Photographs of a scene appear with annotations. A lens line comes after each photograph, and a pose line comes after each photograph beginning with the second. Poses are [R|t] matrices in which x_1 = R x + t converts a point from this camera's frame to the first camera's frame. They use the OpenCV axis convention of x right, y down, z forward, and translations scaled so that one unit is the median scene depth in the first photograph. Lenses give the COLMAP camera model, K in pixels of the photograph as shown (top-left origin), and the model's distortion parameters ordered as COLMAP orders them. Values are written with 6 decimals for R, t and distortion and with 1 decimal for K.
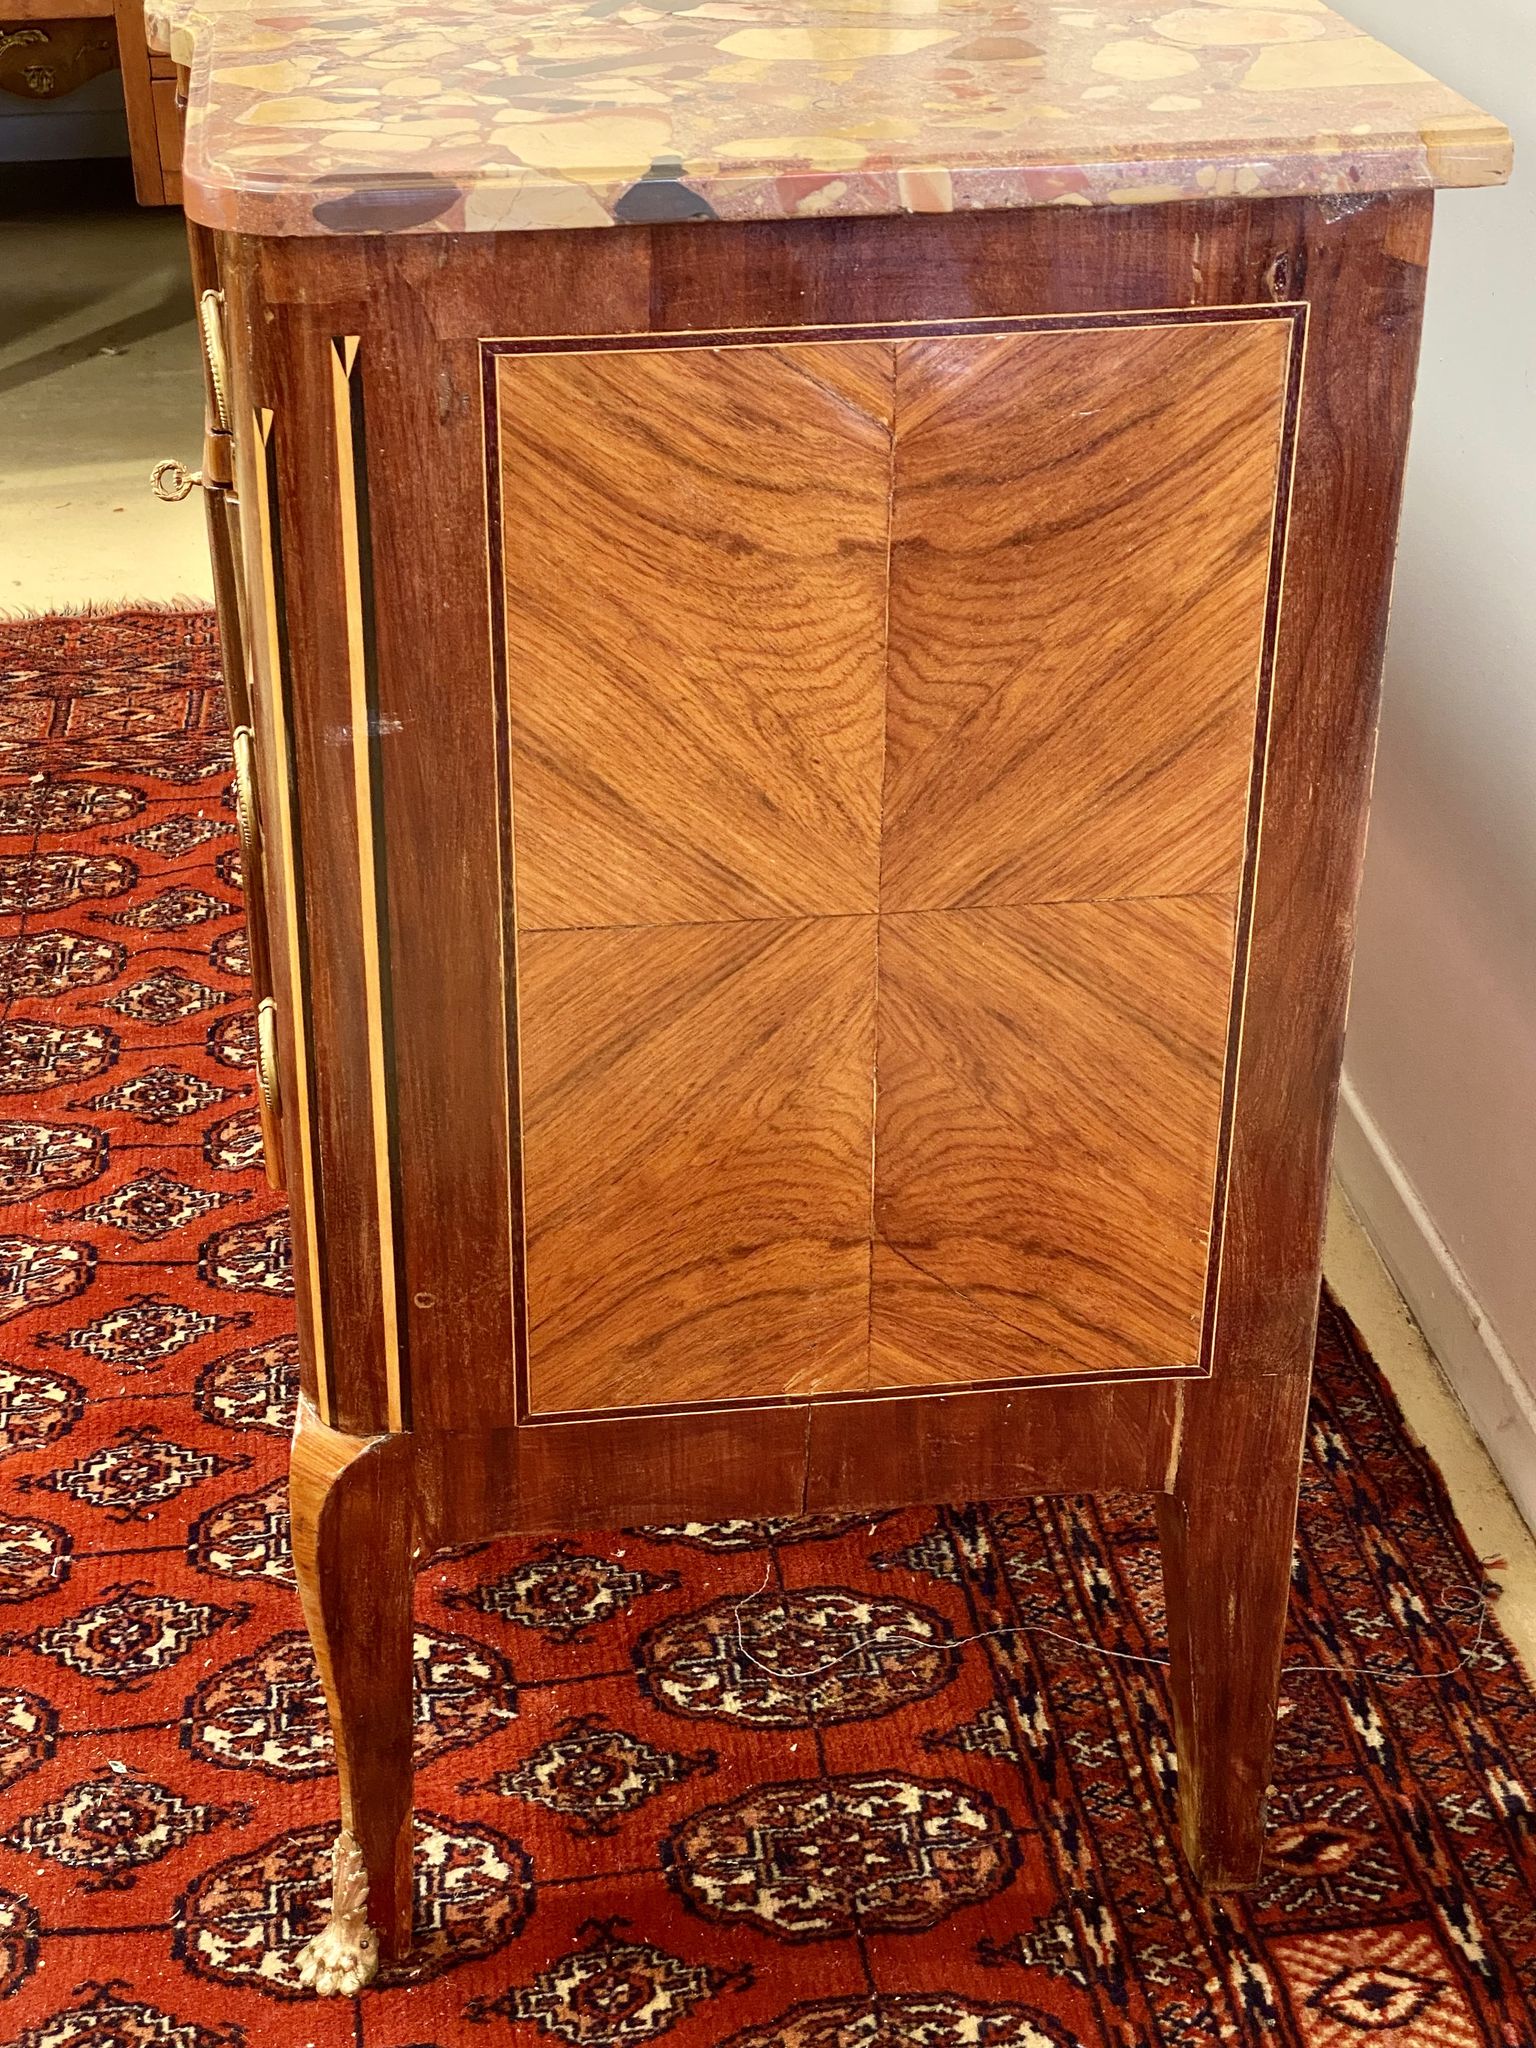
lens RADIAL K [[3219.2, 0, 810.6], [0, 3219.2, 1022.4], [0, 0, 1]] dist [0.114888, 0.000000]
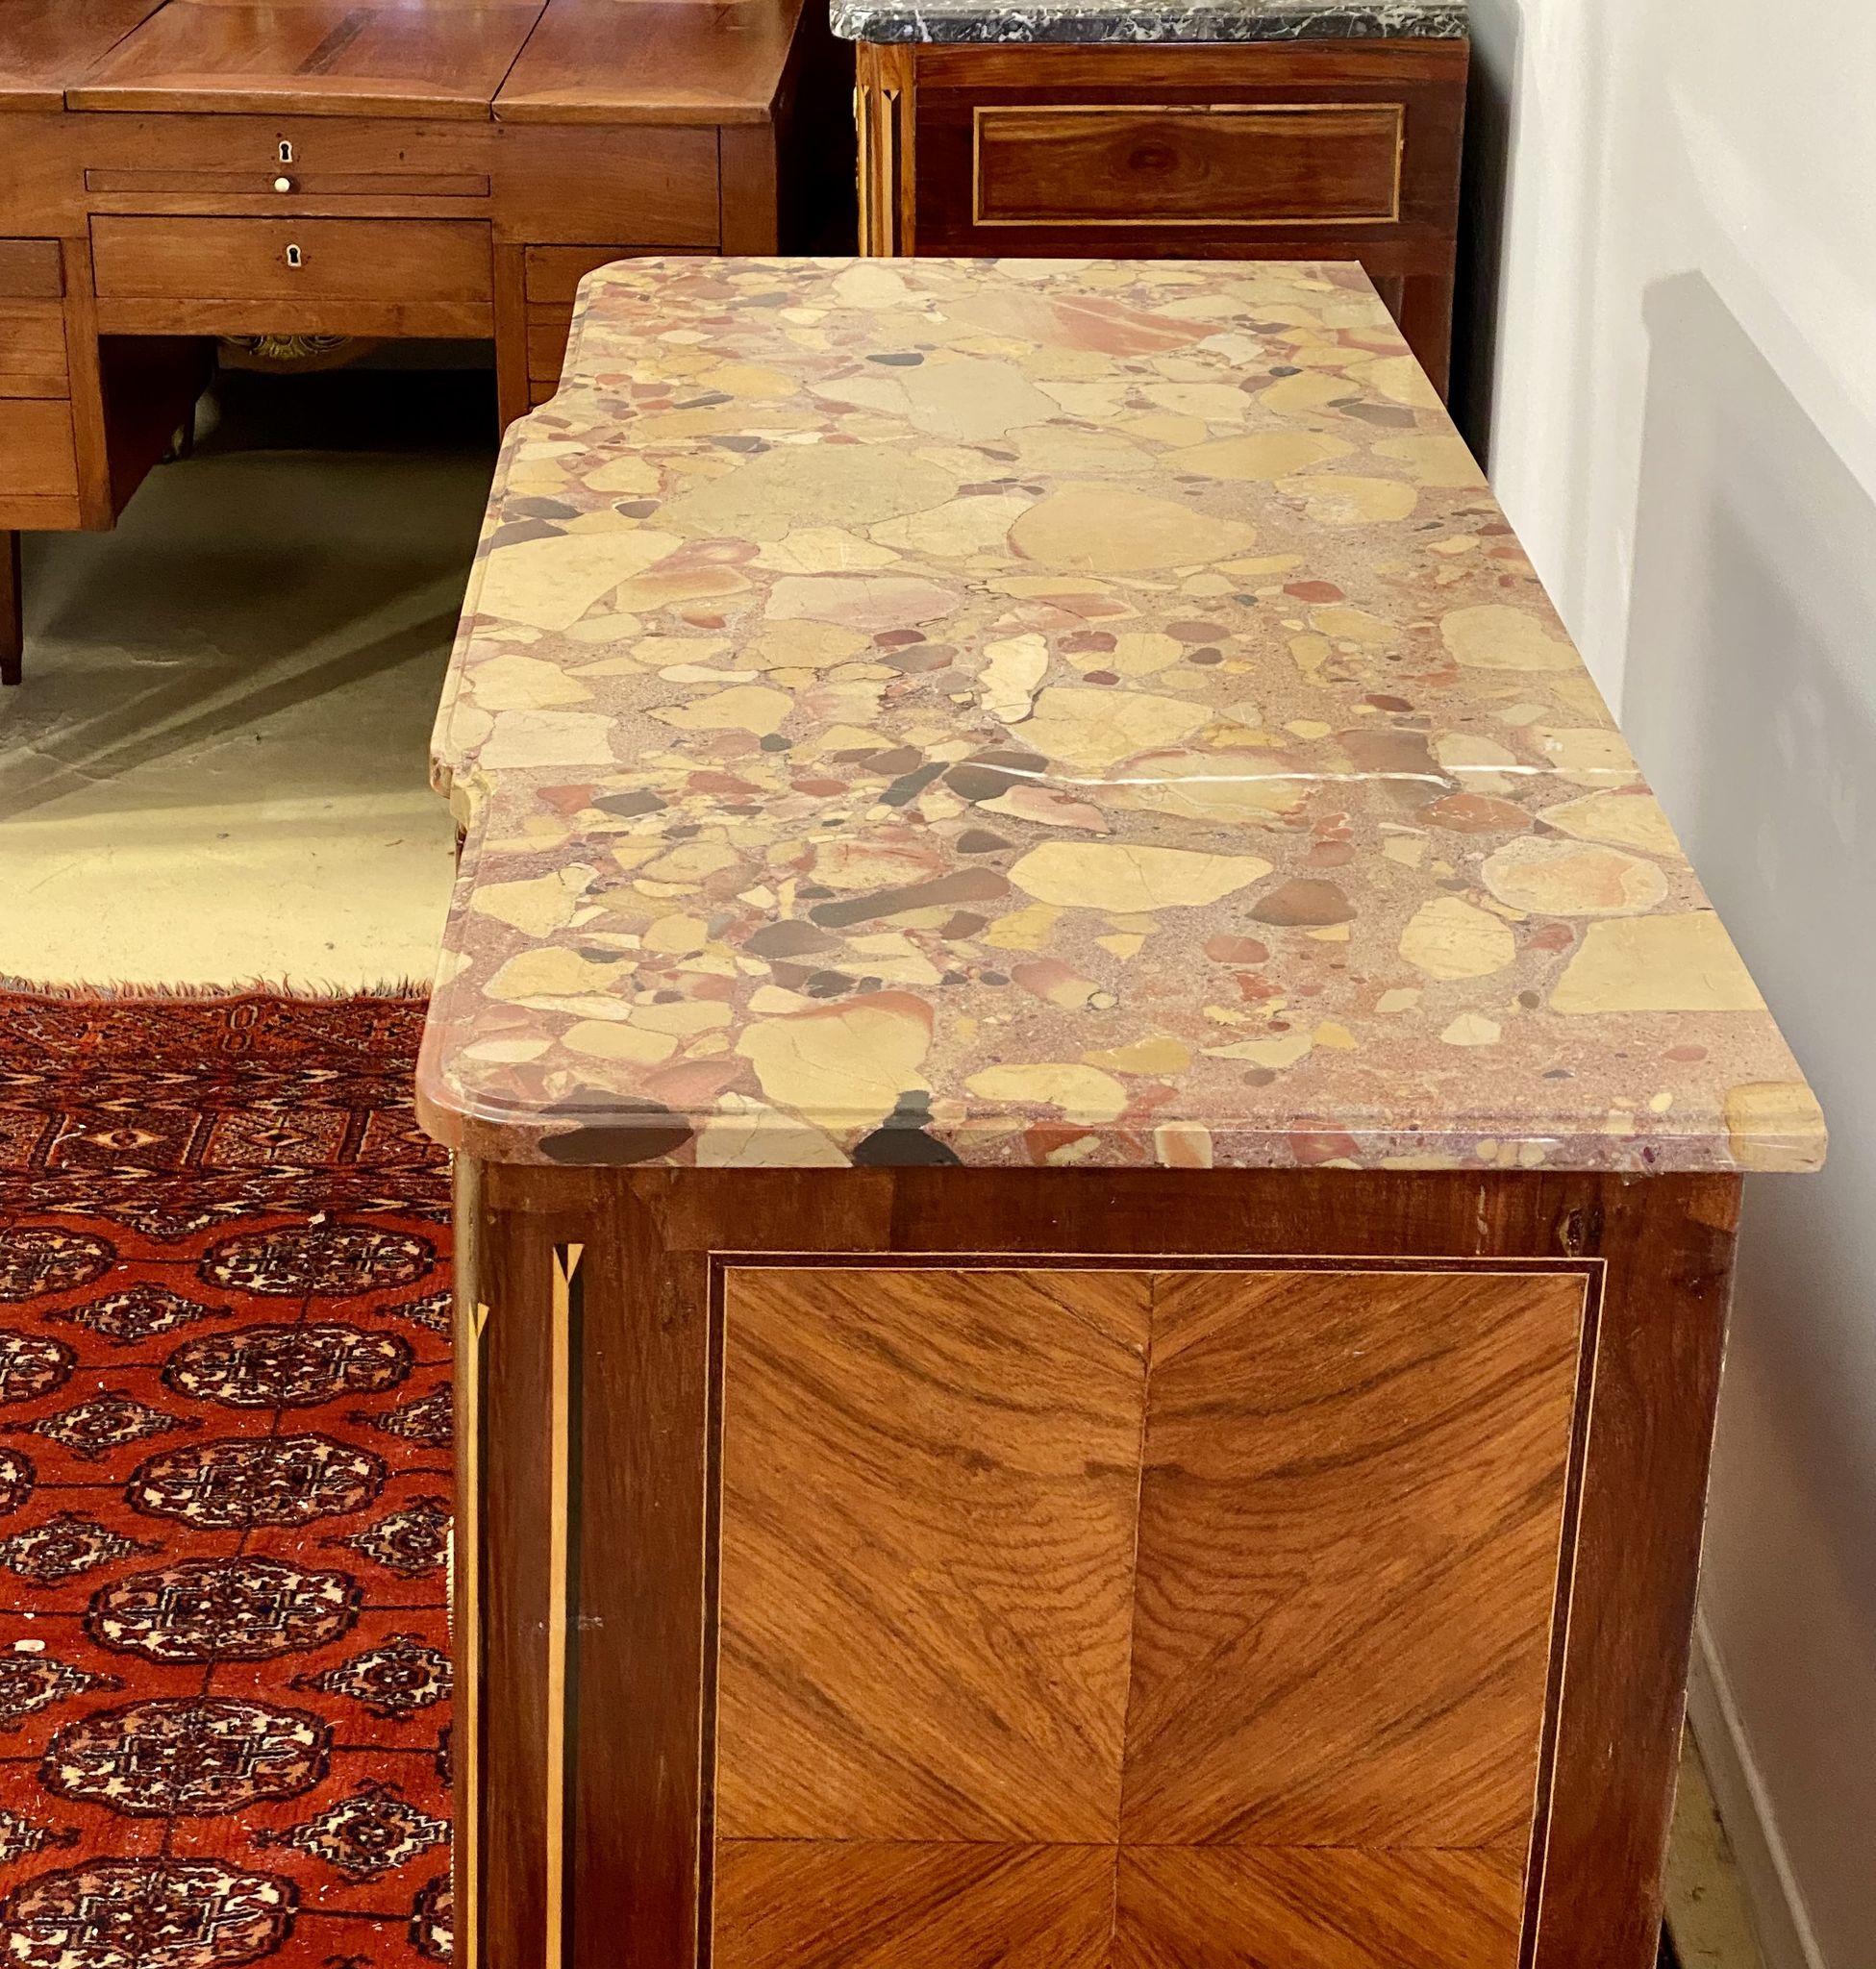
lens RADIAL K [[3937.8, 0, 991.3], [0, 3937.8, 766.8], [0, 0, 1]] dist [0.154677, 0.000000]
pose [[0.994138, 0.062851, -0.087975, 0.064578], [-0.072087, 0.991741, -0.106084, -0.210745], [0.080581, 0.111804, 0.990458, -0.134079]]
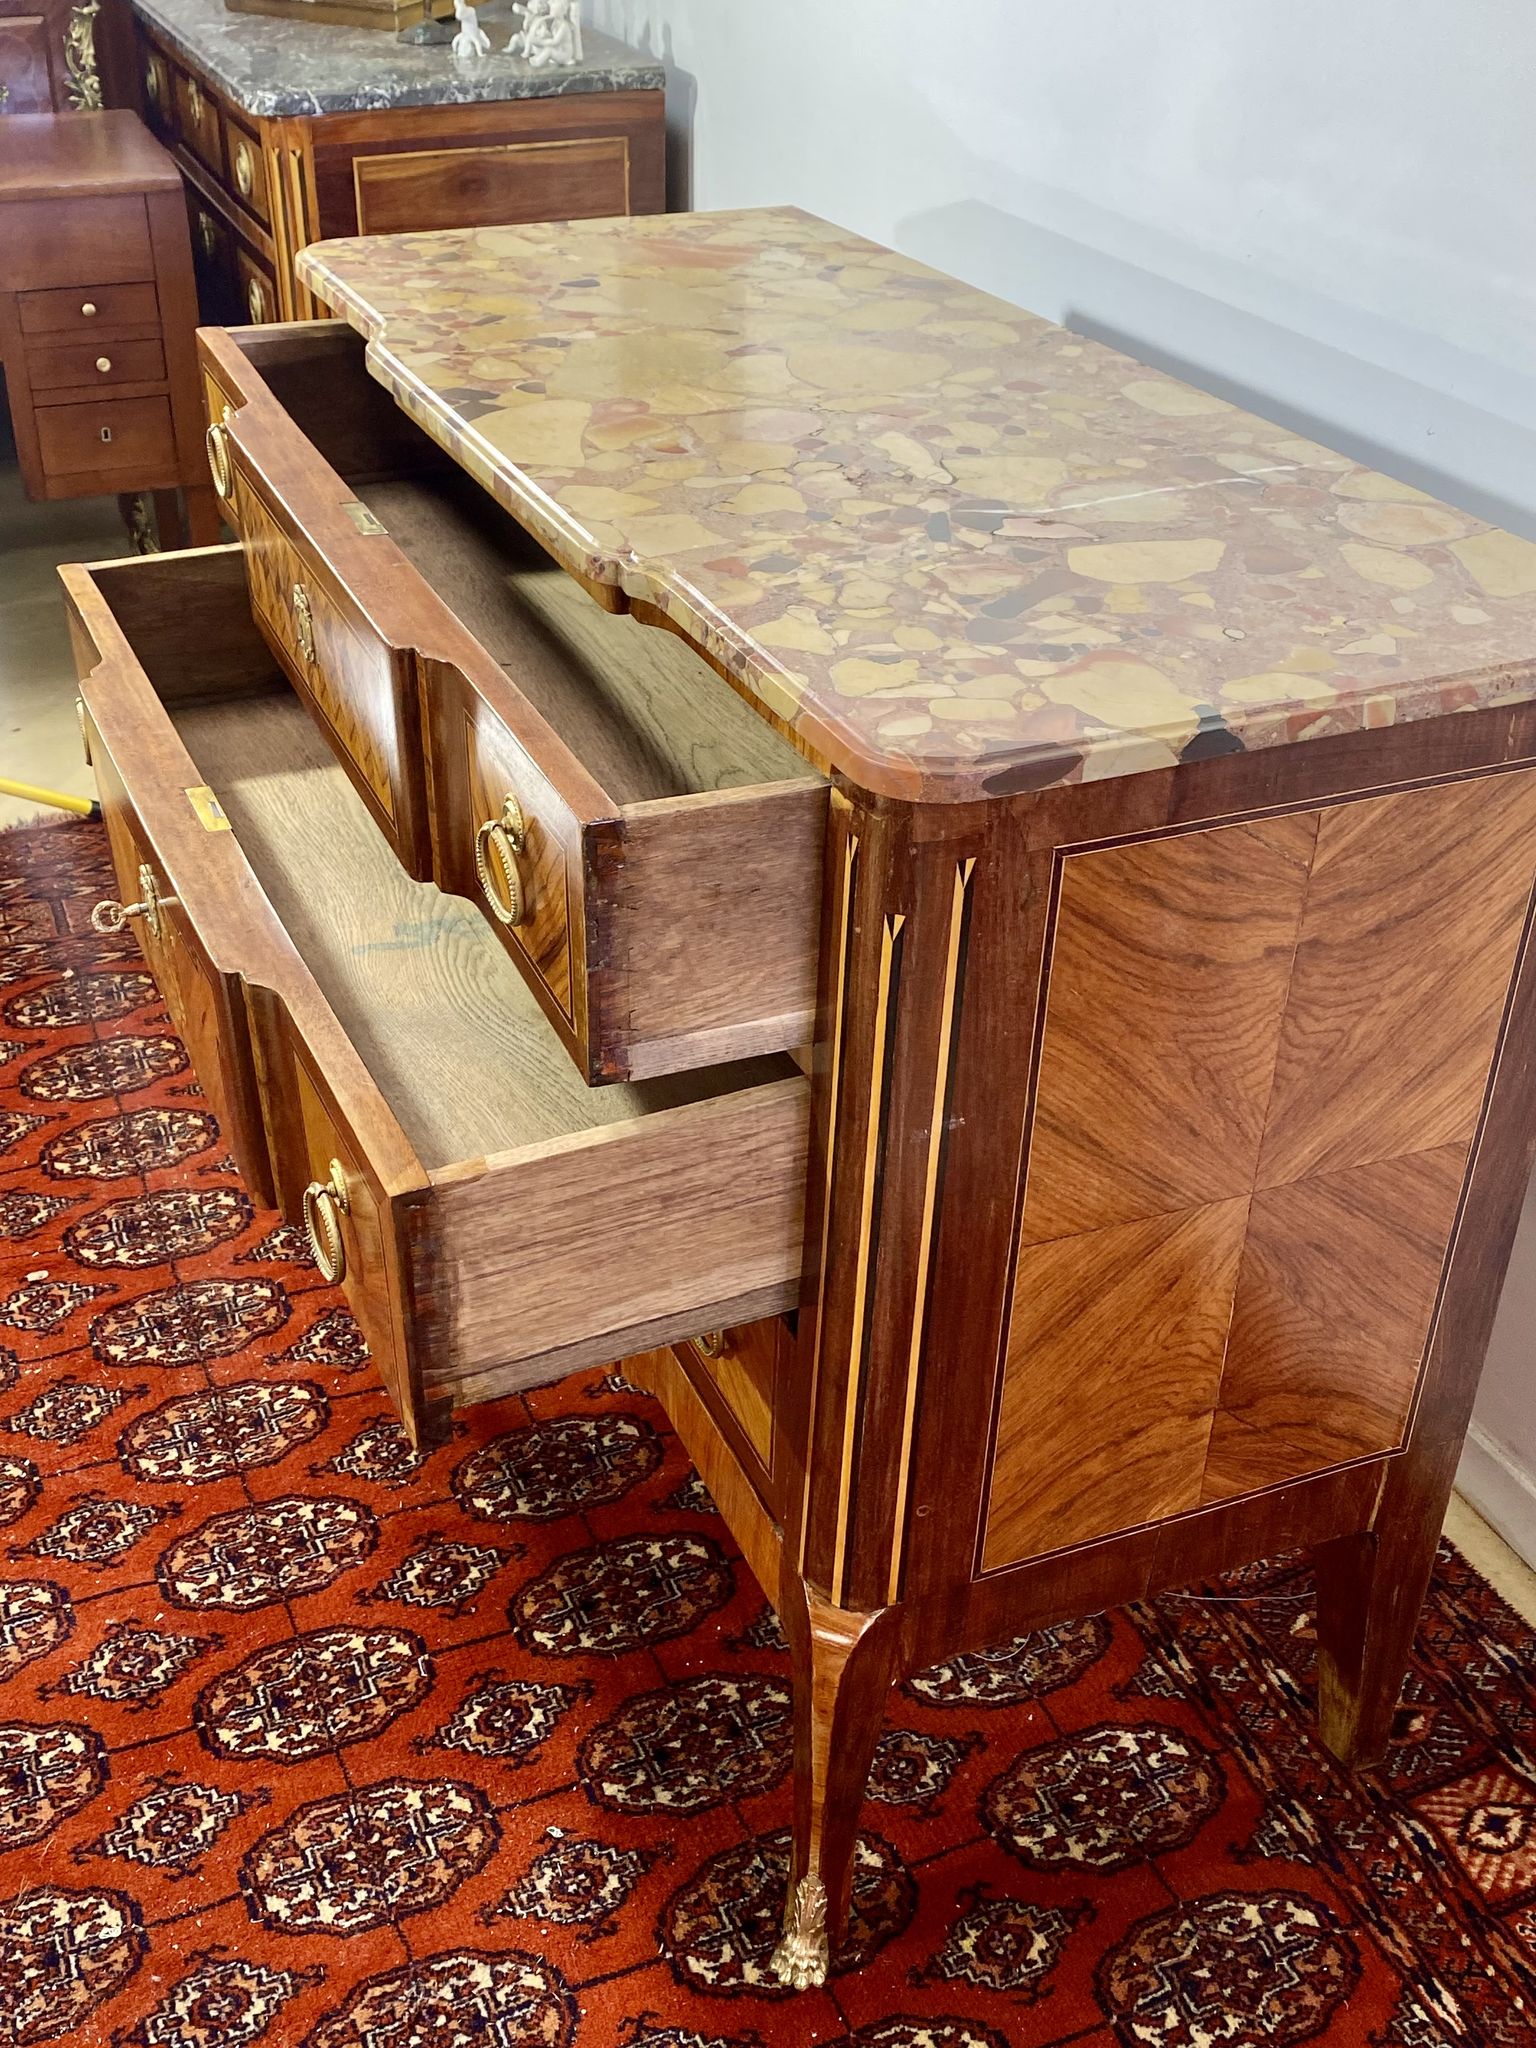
lens RADIAL K [[2248.4, 0, 779.5], [0, 2248.4, 983.0], [0, 0, 1]] dist [0.021019, 0.000000]
pose [[0.961778, -0.118641, 0.246794, -0.397142], [0.108809, 0.992641, 0.053152, -0.194592], [-0.251283, -0.024267, 0.967609, 0.126798]]
